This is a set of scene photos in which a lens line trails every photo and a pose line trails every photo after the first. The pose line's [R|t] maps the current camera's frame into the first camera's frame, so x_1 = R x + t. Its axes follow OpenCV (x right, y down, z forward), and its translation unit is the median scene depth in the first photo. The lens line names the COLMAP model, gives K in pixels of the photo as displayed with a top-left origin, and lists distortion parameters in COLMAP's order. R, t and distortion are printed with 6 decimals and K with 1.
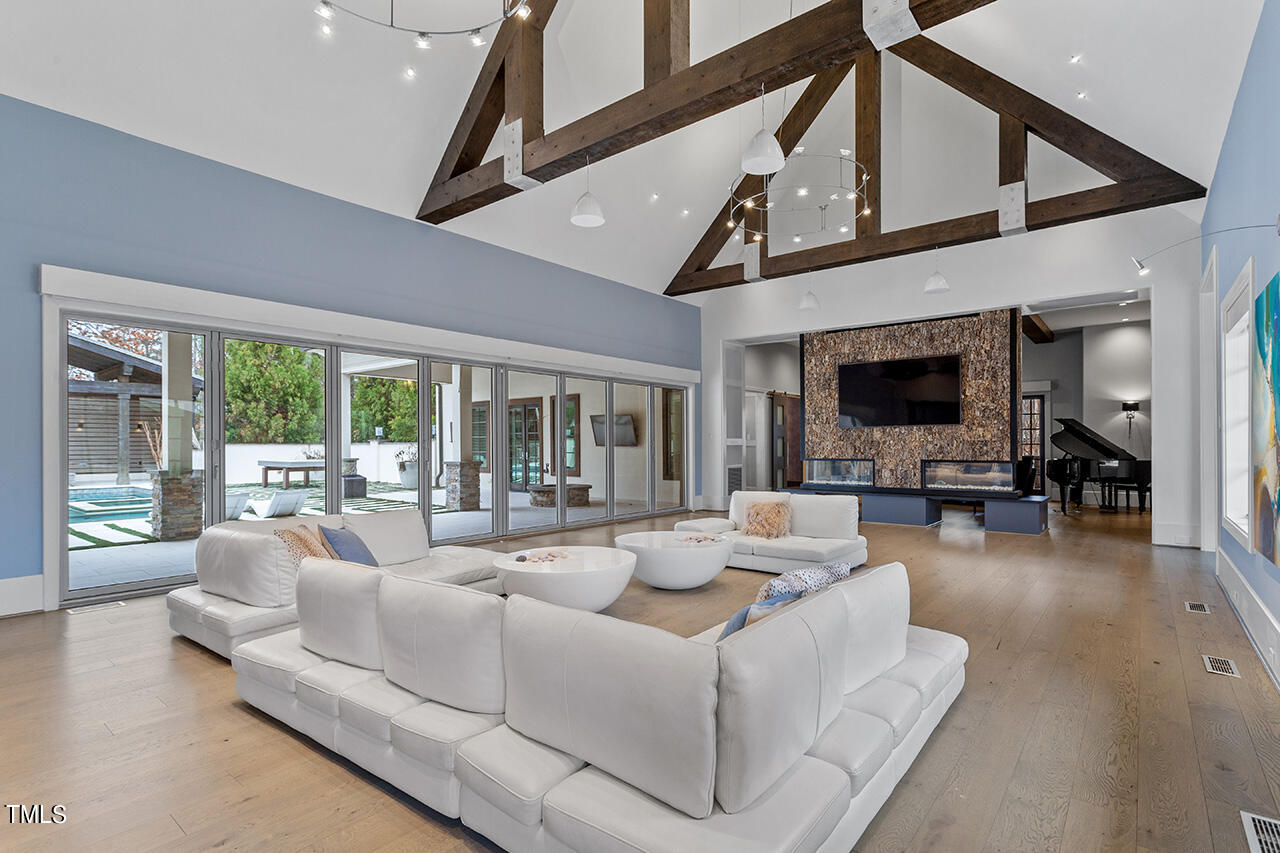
lens RADIAL K [[621.3, 0, 649.3], [0, 621.3, 438.3], [0, 0, 1]] dist [0.001549, 0.000175]
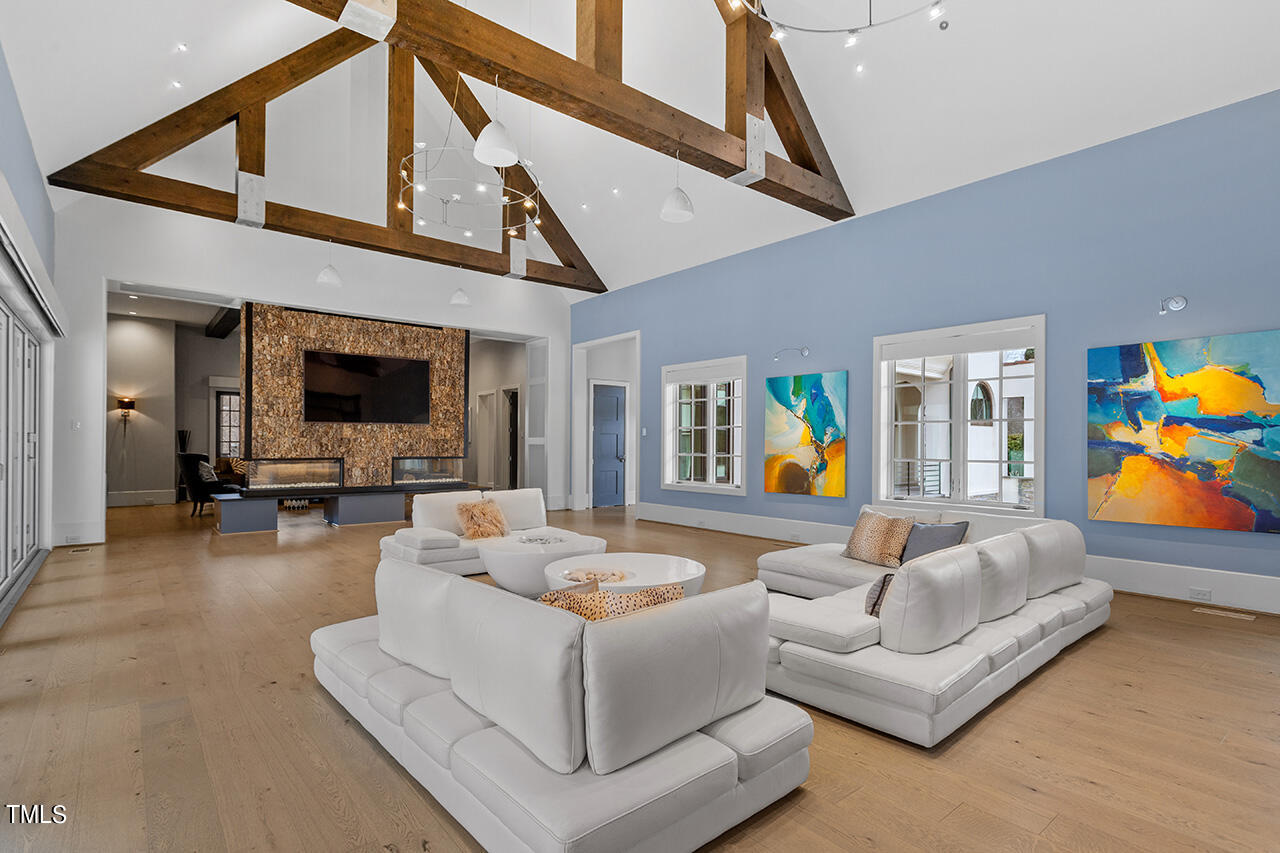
lens RADIAL K [[621.3, 0, 651.5], [0, 621.3, 435.3], [0, 0, 1]] dist [0.001549, 0.000175]
pose [[0.195586, 0.017637, 0.980528, -0.482308], [-0.016309, 0.999759, -0.014729, 0.006571], [-0.980551, -0.013110, 0.195826, 0.376609]]
